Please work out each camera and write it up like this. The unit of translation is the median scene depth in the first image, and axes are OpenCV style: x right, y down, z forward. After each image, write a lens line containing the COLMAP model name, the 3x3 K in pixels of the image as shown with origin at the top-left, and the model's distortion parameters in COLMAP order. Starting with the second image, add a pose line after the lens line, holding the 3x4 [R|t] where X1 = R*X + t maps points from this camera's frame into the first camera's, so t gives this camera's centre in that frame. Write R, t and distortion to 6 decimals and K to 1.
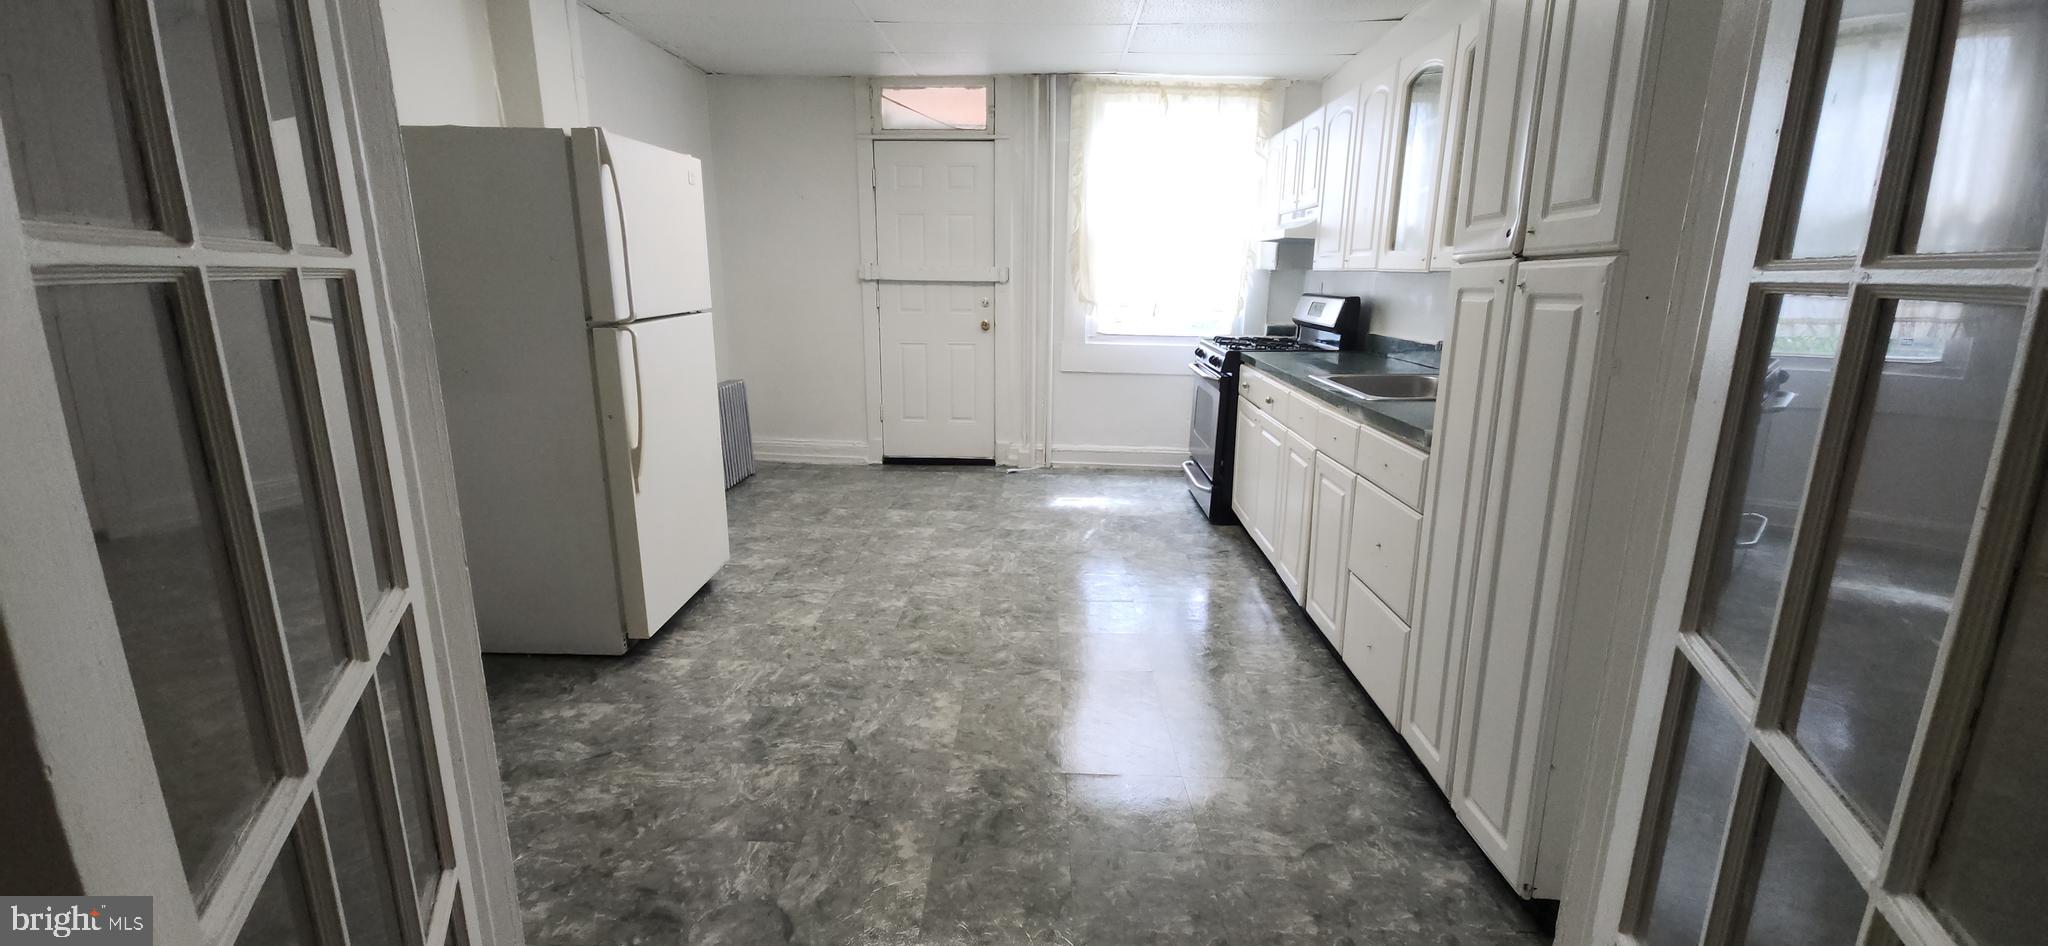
lens RADIAL K [[831.9, 0, 1025.9], [0, 831.9, 470.5], [0, 0, 1]] dist [0.009595, -0.004848]
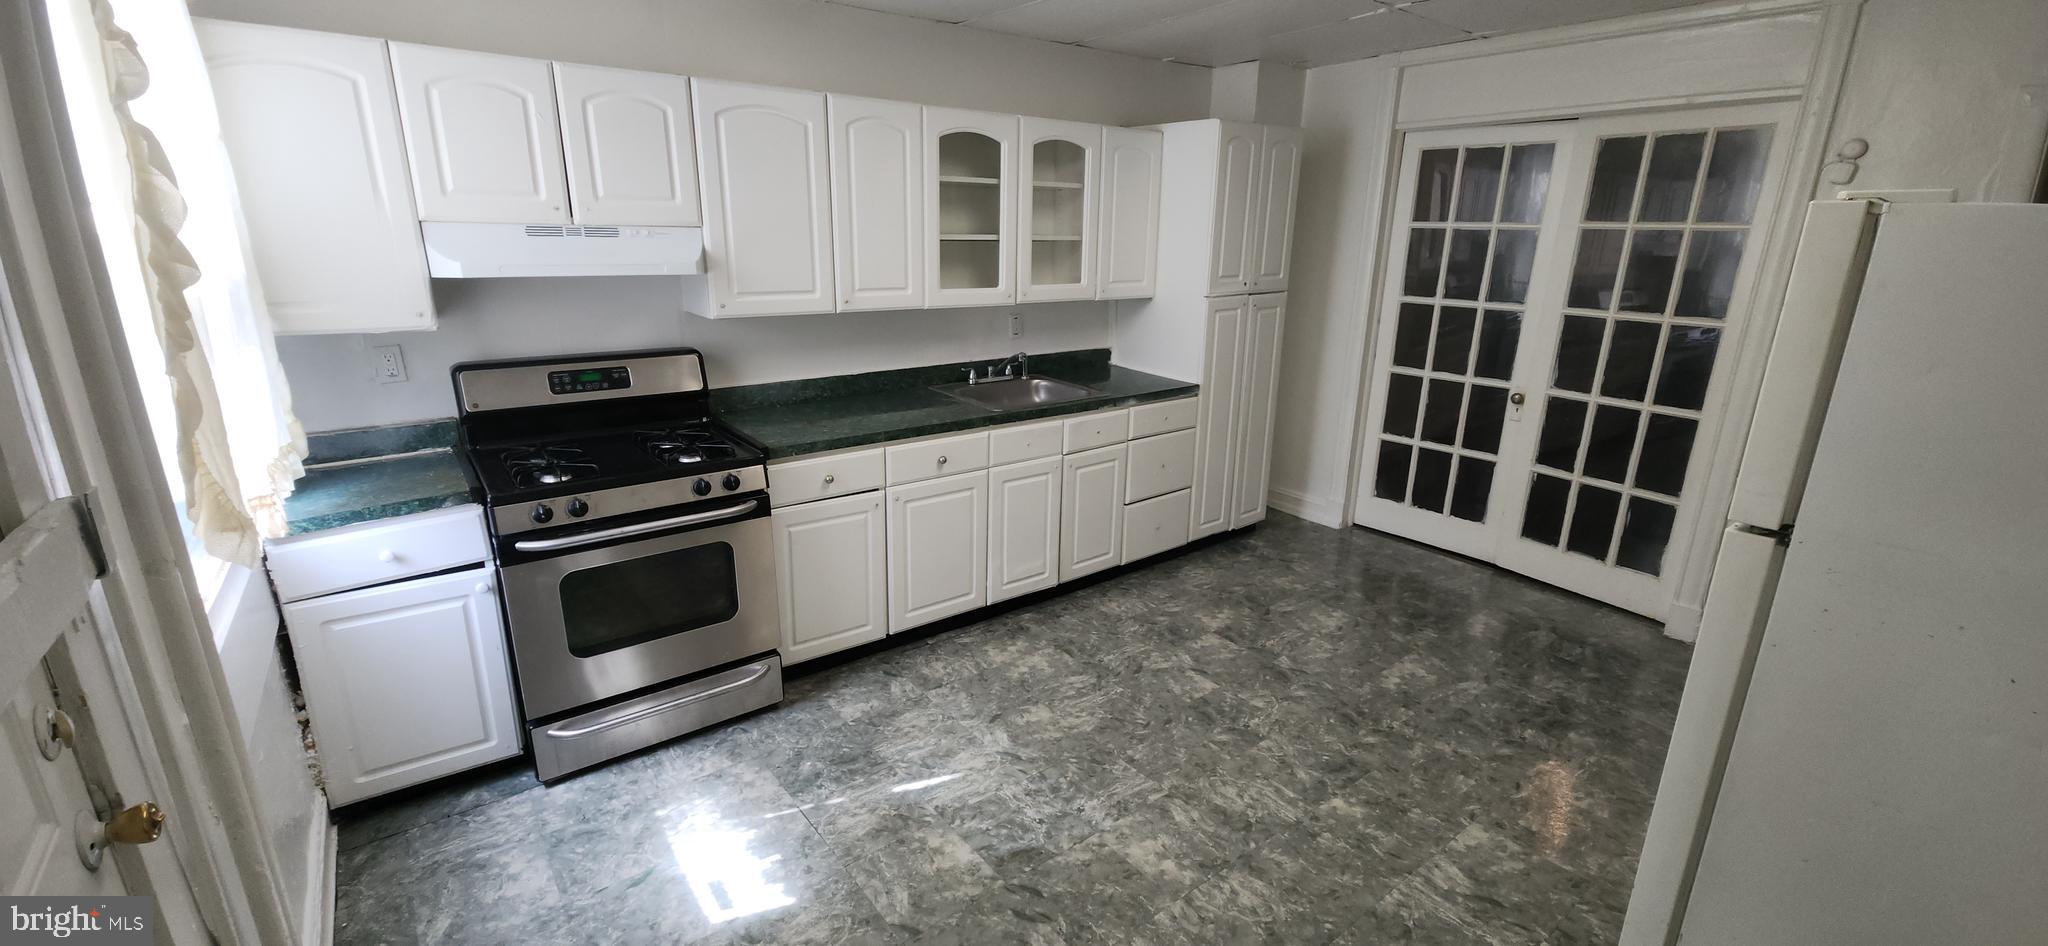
lens RADIAL K [[831.9, 0, 1022.2], [0, 831.9, 472.9], [0, 0, 1]] dist [0.009595, -0.004848]
pose [[-0.628510, -0.238391, 0.740368, -0.524562], [0.162714, 0.890513, 0.424867, -0.535279], [-0.760592, 0.387501, -0.520906, 1.712706]]
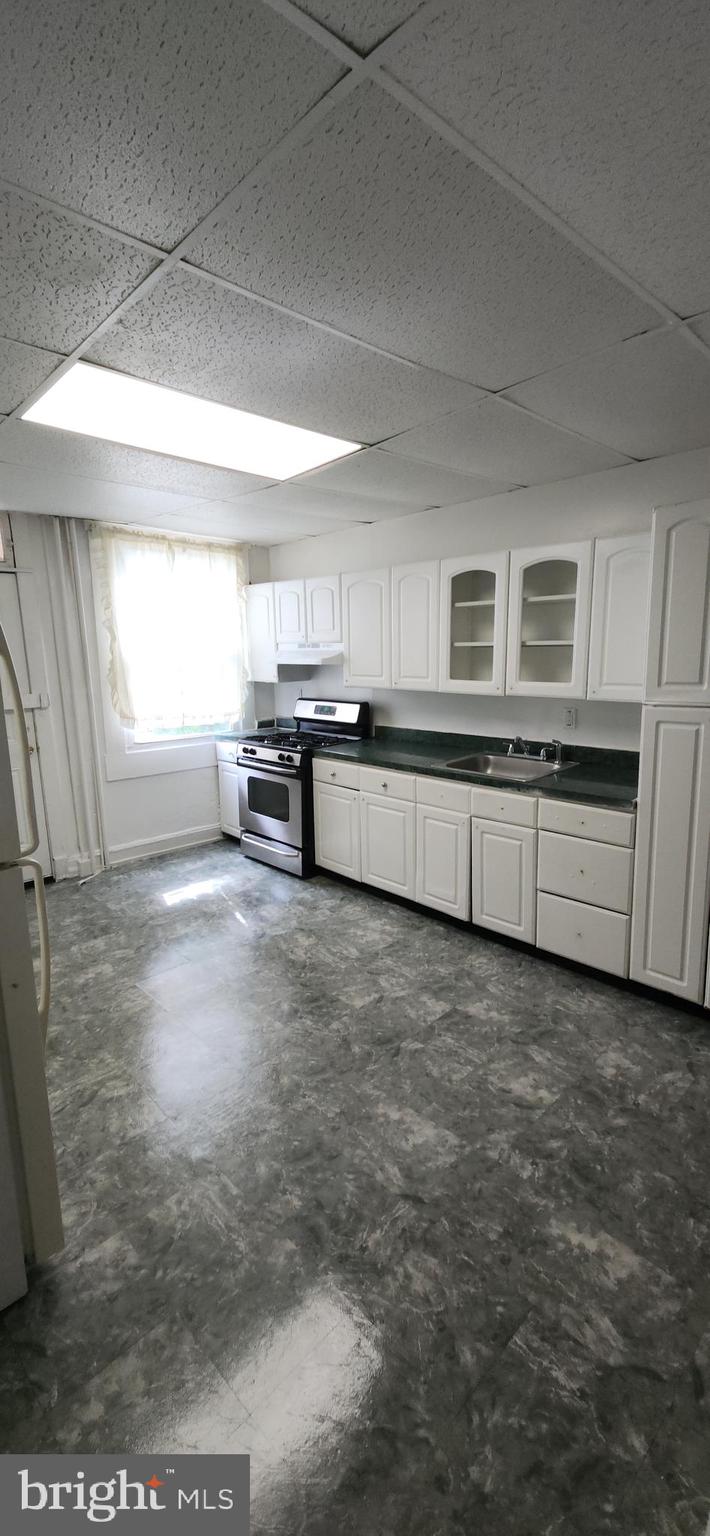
lens RADIAL K [[623.9, 0, 356.5], [0, 623.9, 763.6], [0, 0, 1]] dist [0.009595, -0.004848]
pose [[0.697460, -0.154764, 0.699713, -0.574608], [0.191562, 0.981134, 0.026064, -0.189868], [-0.690546, 0.115860, 0.713948, 0.335292]]
